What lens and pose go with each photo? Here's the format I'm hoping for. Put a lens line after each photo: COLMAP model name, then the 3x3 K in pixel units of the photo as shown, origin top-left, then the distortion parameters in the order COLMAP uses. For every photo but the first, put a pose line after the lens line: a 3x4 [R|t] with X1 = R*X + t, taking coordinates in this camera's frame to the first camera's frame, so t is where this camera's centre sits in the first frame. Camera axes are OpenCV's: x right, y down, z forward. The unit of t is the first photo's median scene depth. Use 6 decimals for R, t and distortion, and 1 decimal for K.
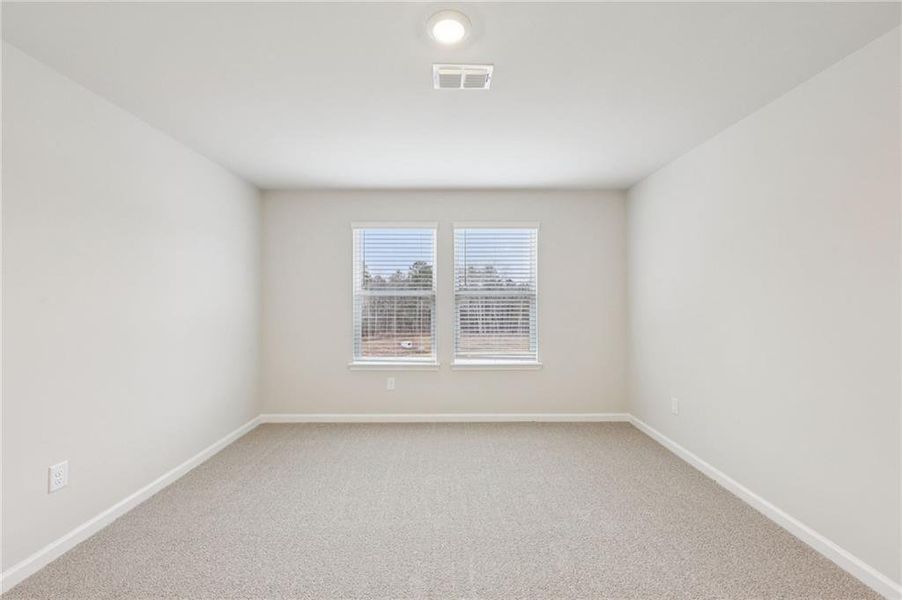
lens RADIAL K [[362.7, 0, 447.1], [0, 362.7, 296.3], [0, 0, 1]] dist [-0.000504, 0.000688]
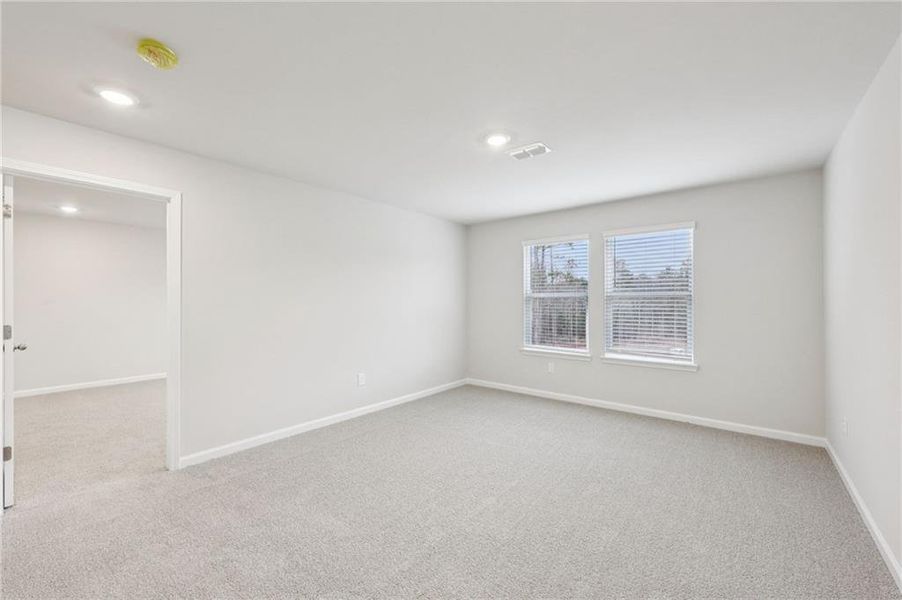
lens RADIAL K [[362.7, 0, 455.3], [0, 362.7, 298.9], [0, 0, 1]] dist [-0.000504, 0.000688]
pose [[0.780857, -0.003348, -0.624700, 0.361935], [0.007416, 0.999965, 0.003911, -0.002790], [0.624665, -0.007687, 0.780855, -0.174918]]
